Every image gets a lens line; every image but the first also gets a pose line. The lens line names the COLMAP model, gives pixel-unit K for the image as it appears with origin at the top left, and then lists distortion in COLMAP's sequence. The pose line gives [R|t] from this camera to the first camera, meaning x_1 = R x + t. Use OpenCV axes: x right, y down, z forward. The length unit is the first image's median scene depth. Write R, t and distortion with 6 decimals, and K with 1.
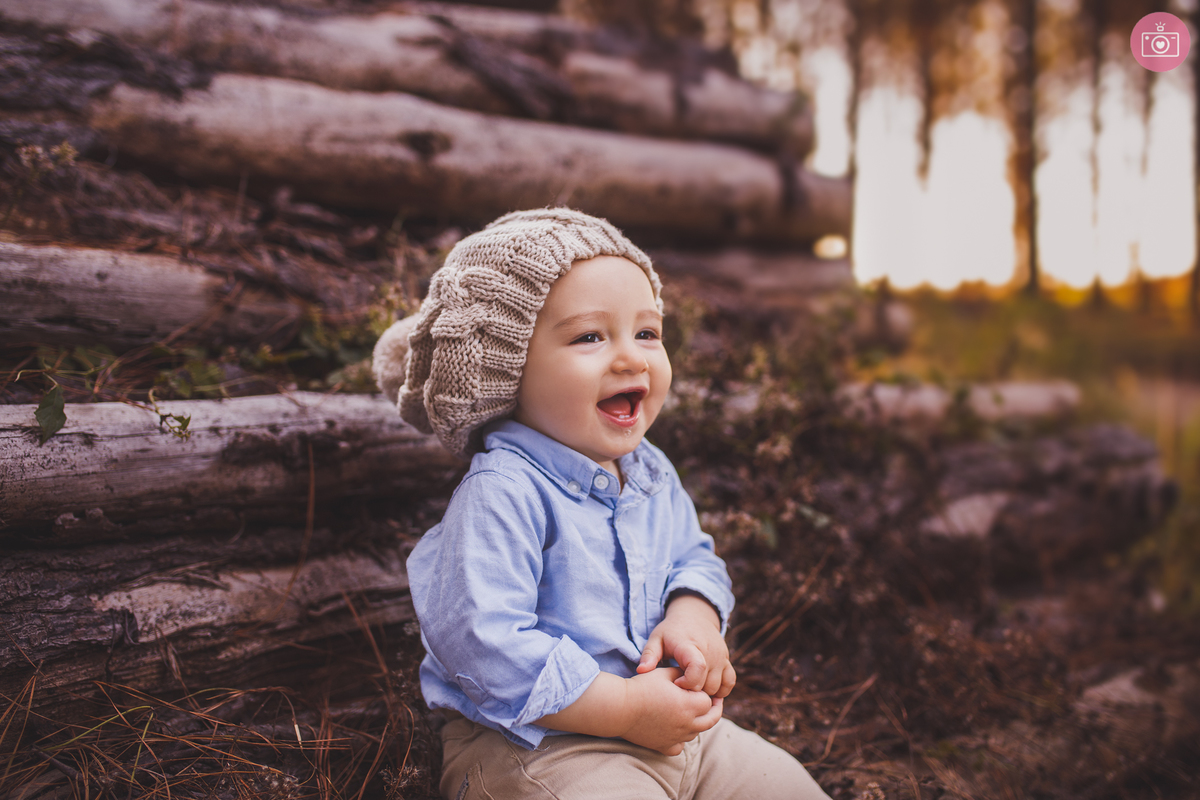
lens RADIAL K [[1205.1, 0, 601.8], [0, 1205.1, 418.0], [0, 0, 1]] dist [-0.008989, 0.025880]
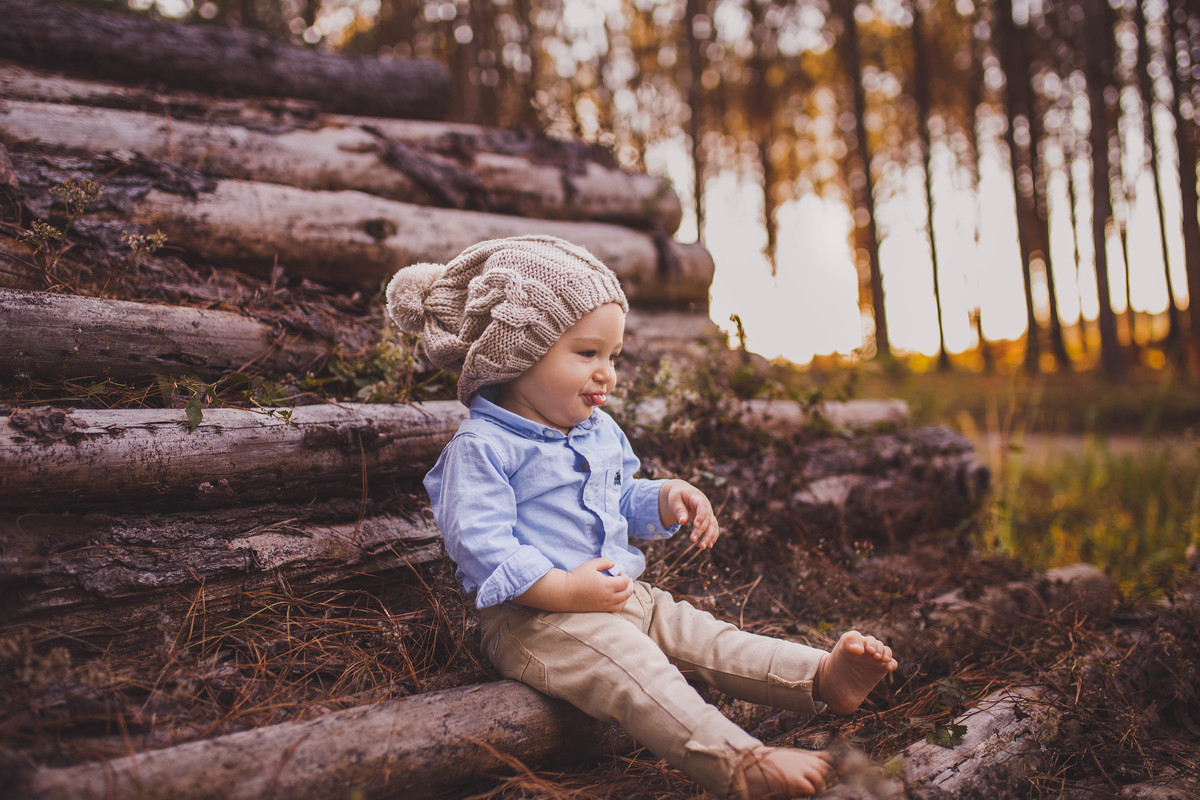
lens RADIAL K [[1243.8, 0, 600.0], [0, 1243.8, 400.0], [0, 0, 1]] dist [0.009965, 0.000281]
pose [[0.991641, -0.059687, 0.114389, -0.109899], [0.070183, 0.993462, -0.090040, 0.112965], [-0.108267, 0.097315, 0.989347, -0.395651]]
